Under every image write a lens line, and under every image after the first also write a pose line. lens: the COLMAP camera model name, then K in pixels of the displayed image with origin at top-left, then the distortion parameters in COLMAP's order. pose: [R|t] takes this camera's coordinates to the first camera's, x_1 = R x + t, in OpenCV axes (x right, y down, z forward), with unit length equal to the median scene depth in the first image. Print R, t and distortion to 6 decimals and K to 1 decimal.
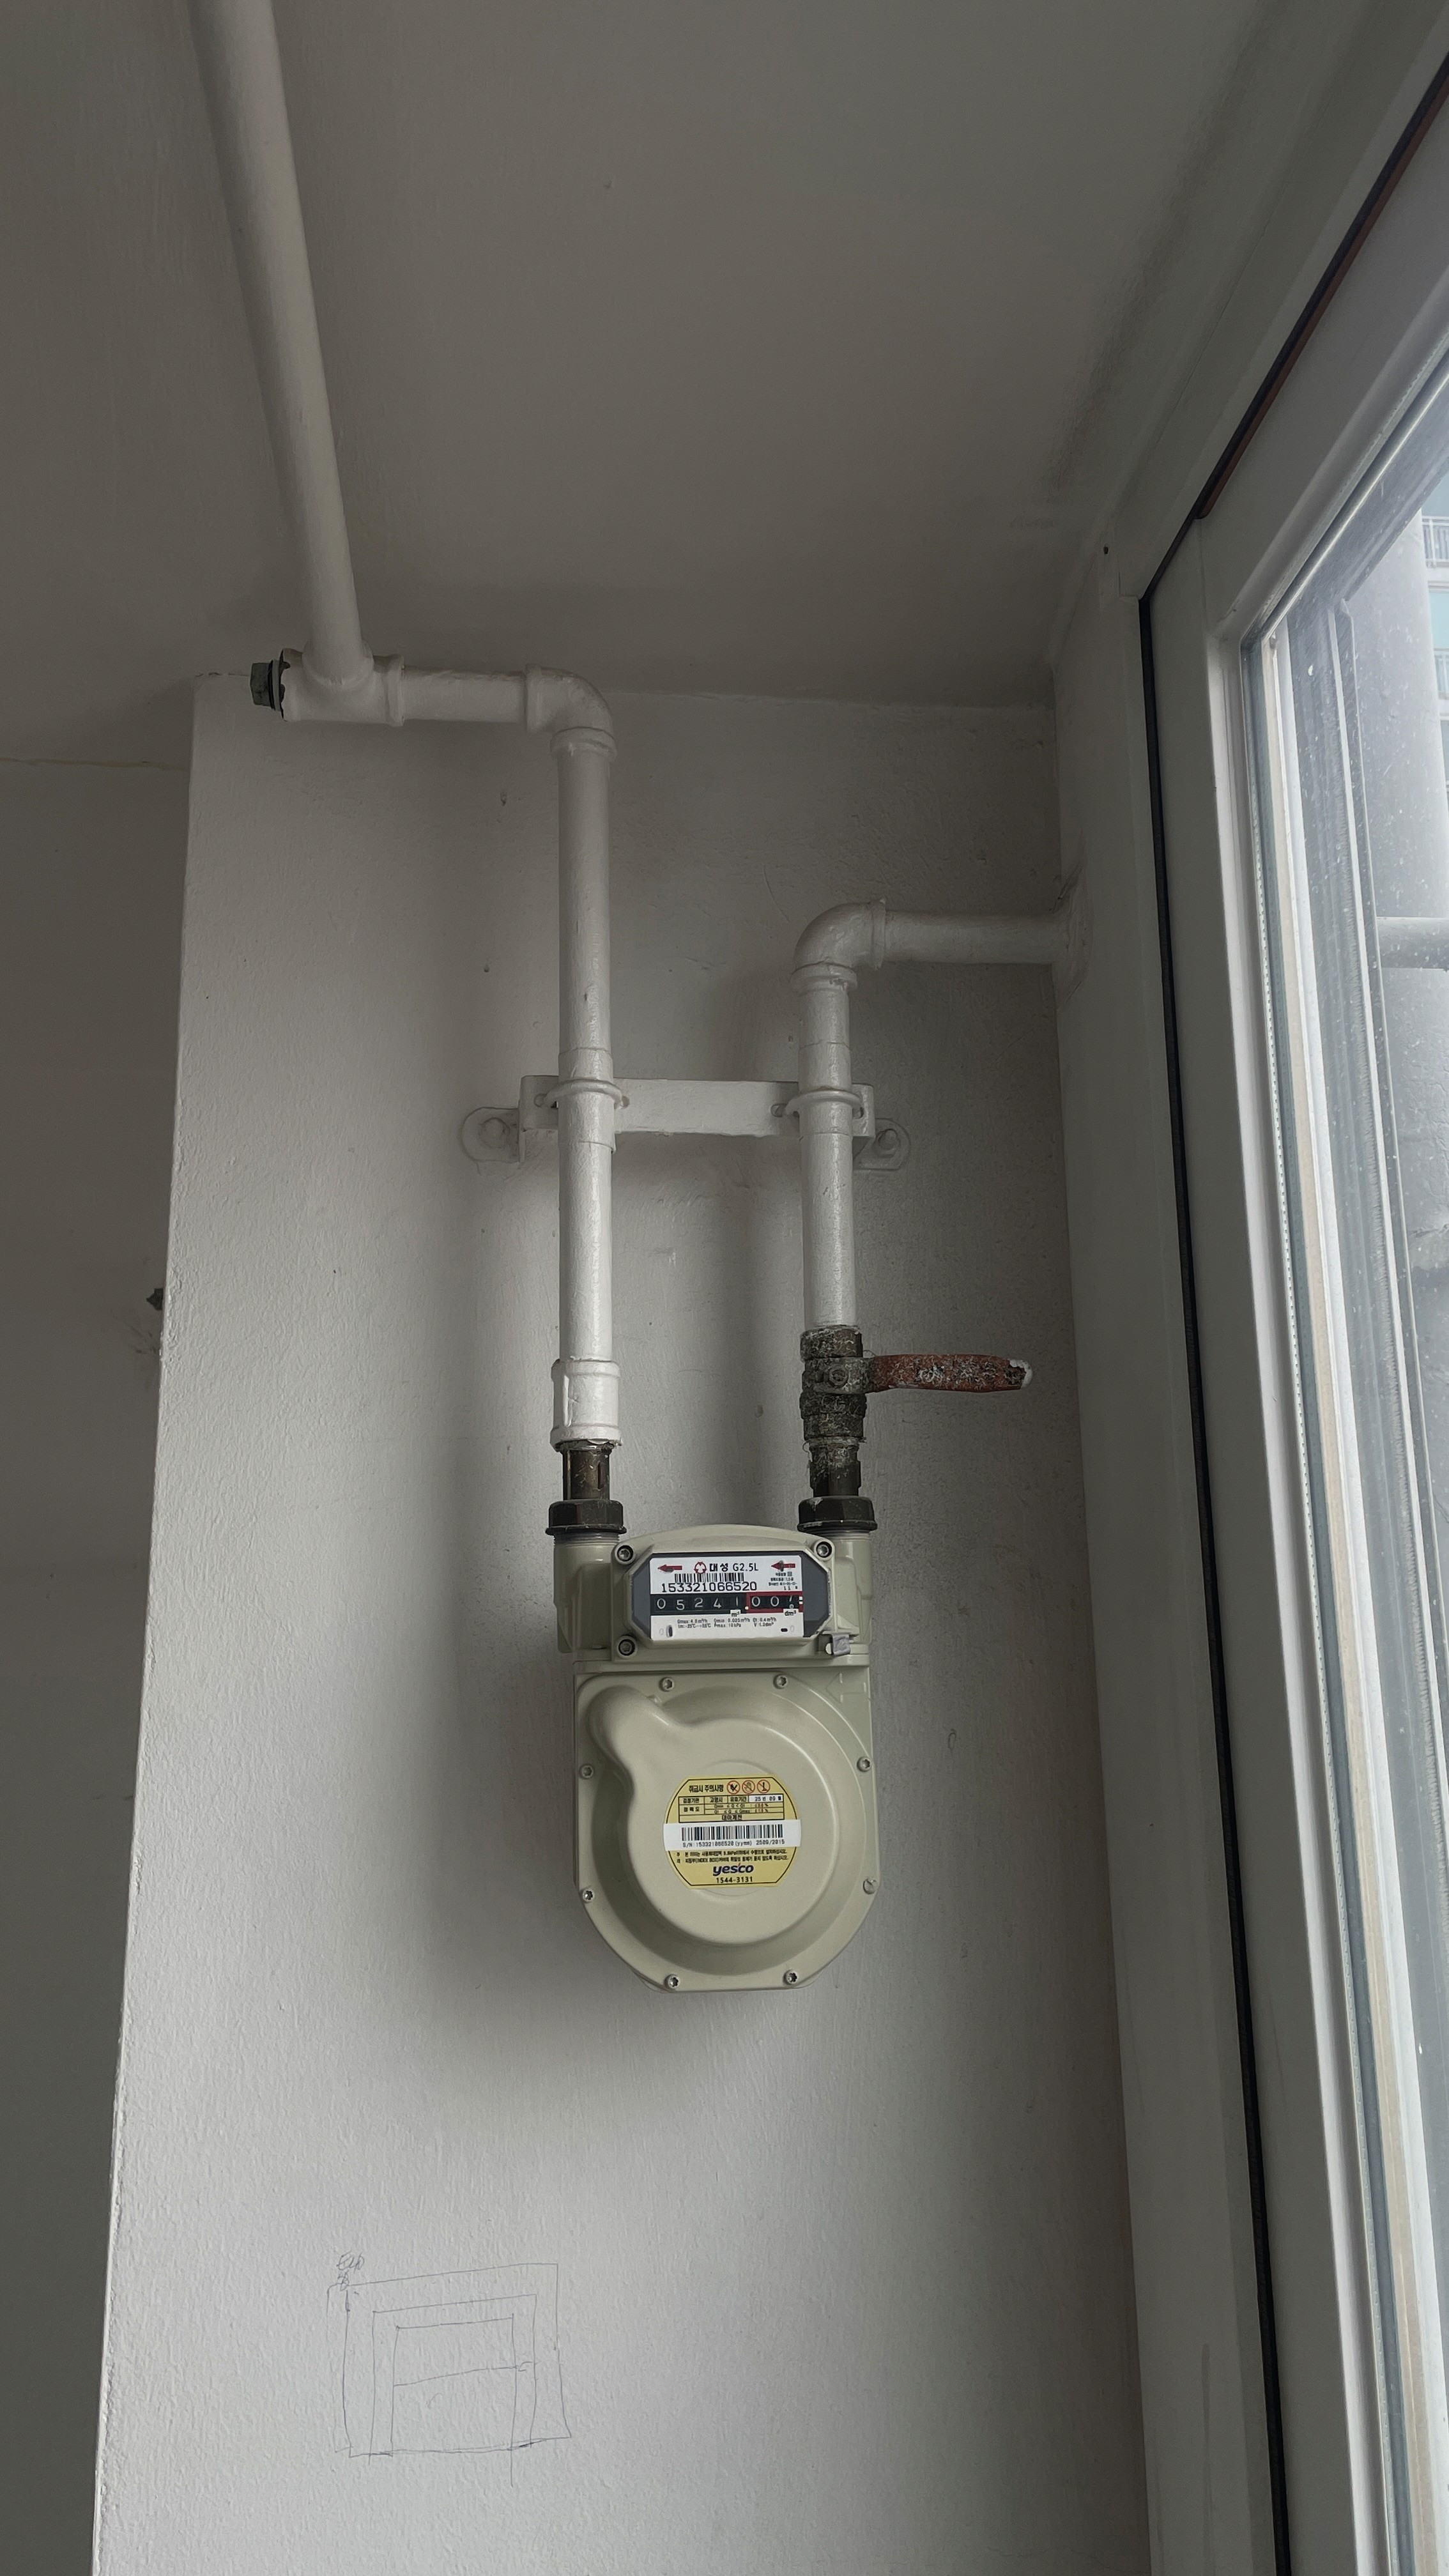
lens RADIAL K [[2021.3, 0, 724.5], [0, 2021.3, 1288.0], [0, 0, 1]] dist [0.104088, -0.160732]
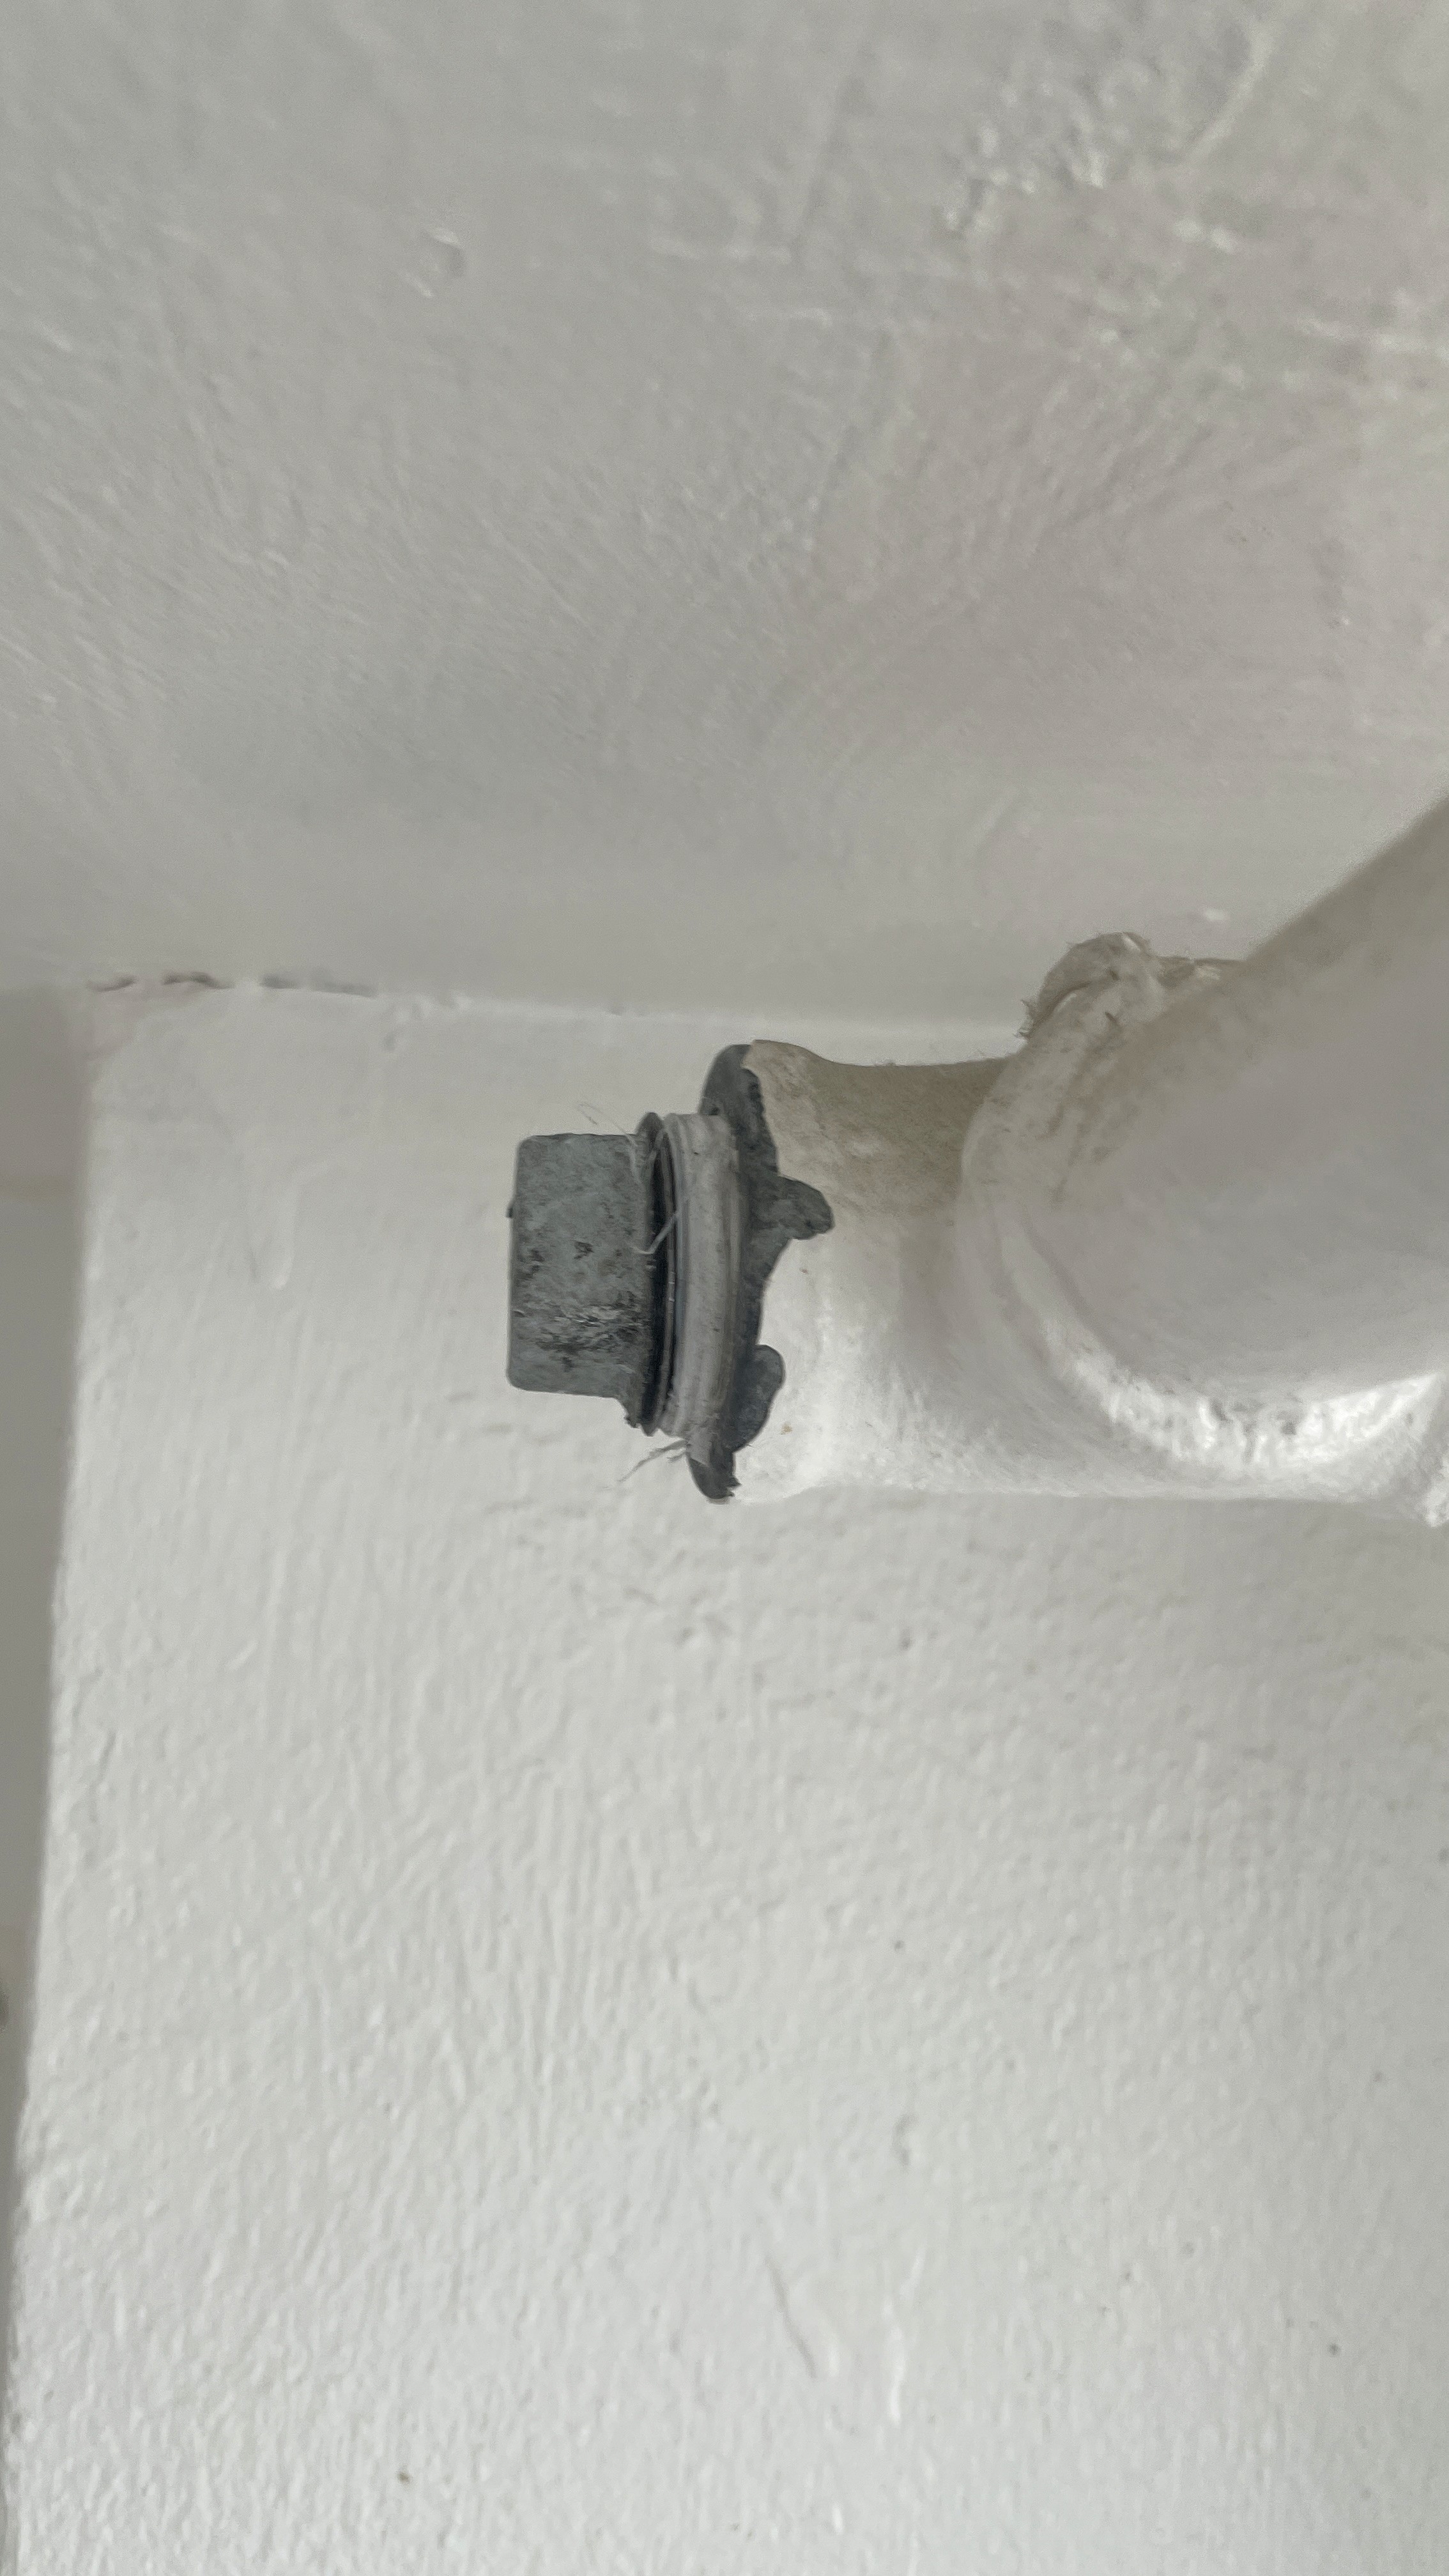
lens RADIAL K [[2021.3, 0, 724.5], [0, 2021.3, 1288.0], [0, 0, 1]] dist [0.104088, -0.160732]
pose [[0.997640, 0.024212, 0.064244, -0.224359], [-0.027160, 0.998598, 0.045430, -0.300284], [-0.063054, -0.047068, 0.996900, 0.852366]]
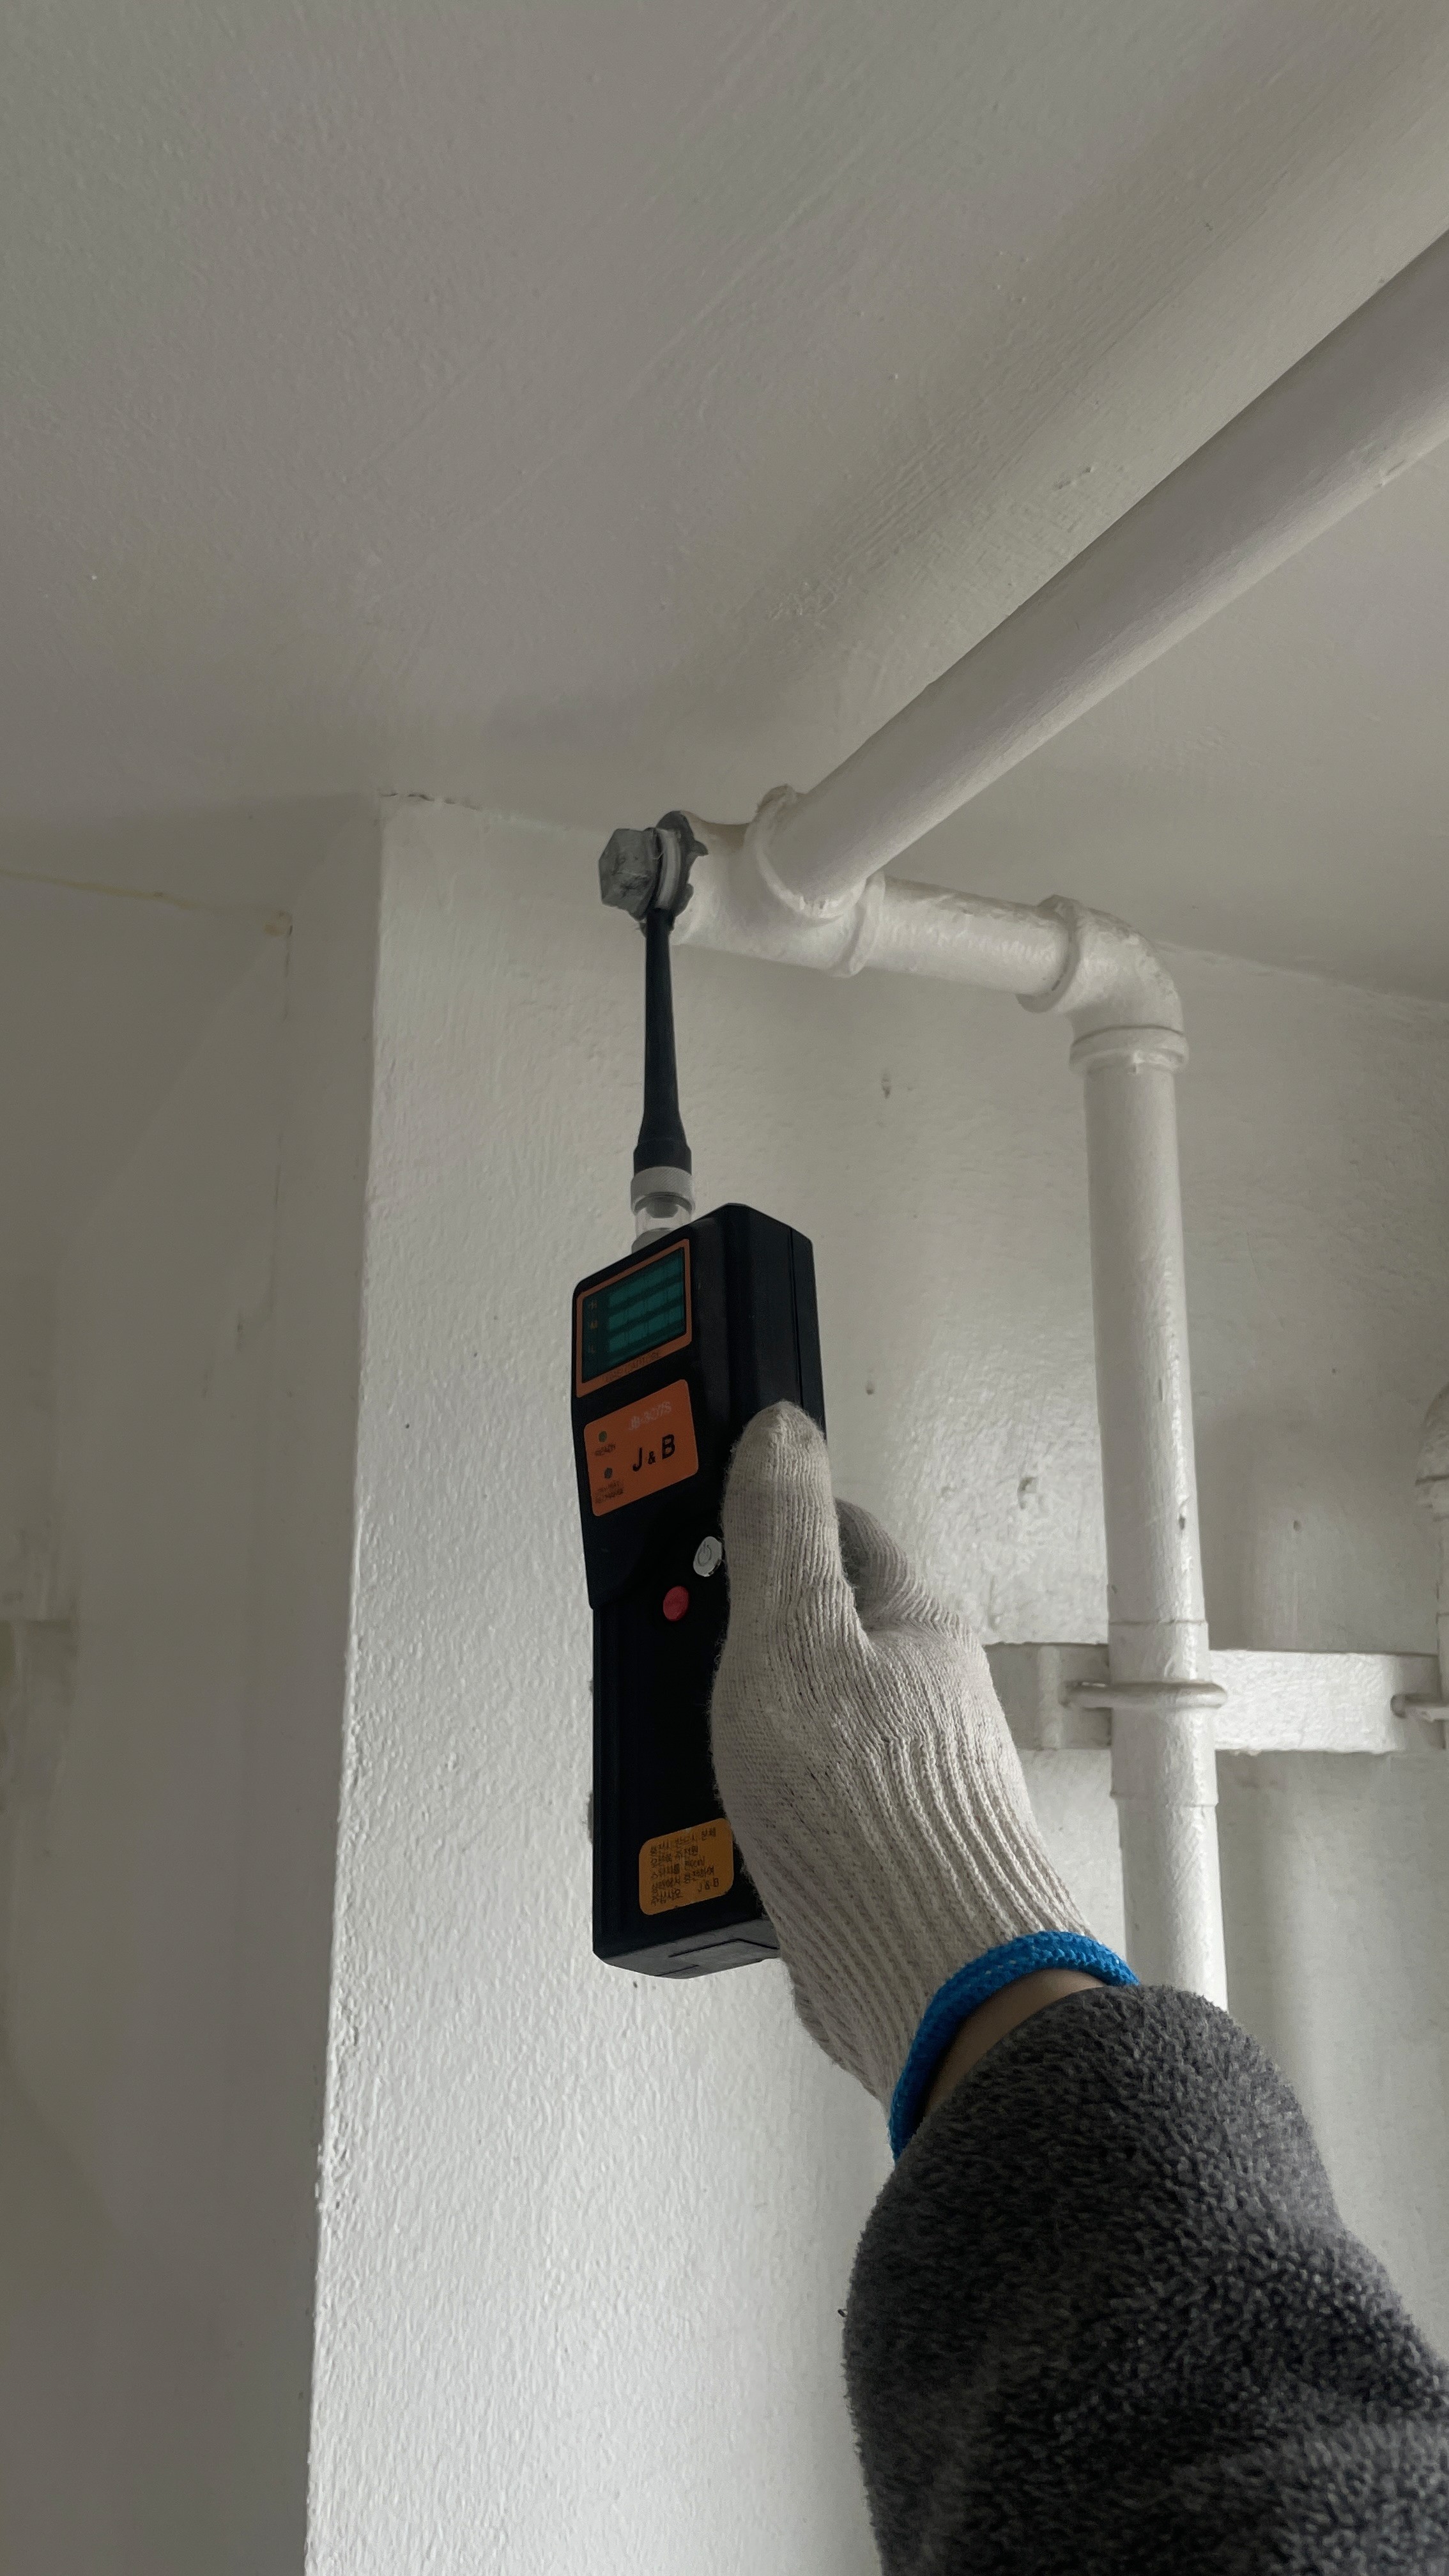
lens RADIAL K [[2021.3, 0, 724.5], [0, 2021.3, 1288.0], [0, 0, 1]] dist [0.104088, -0.160732]
pose [[0.939423, 0.083244, 0.332499, -0.364480], [-0.083130, 0.996432, -0.014595, -0.183332], [-0.332528, -0.013929, 0.942991, 0.504151]]
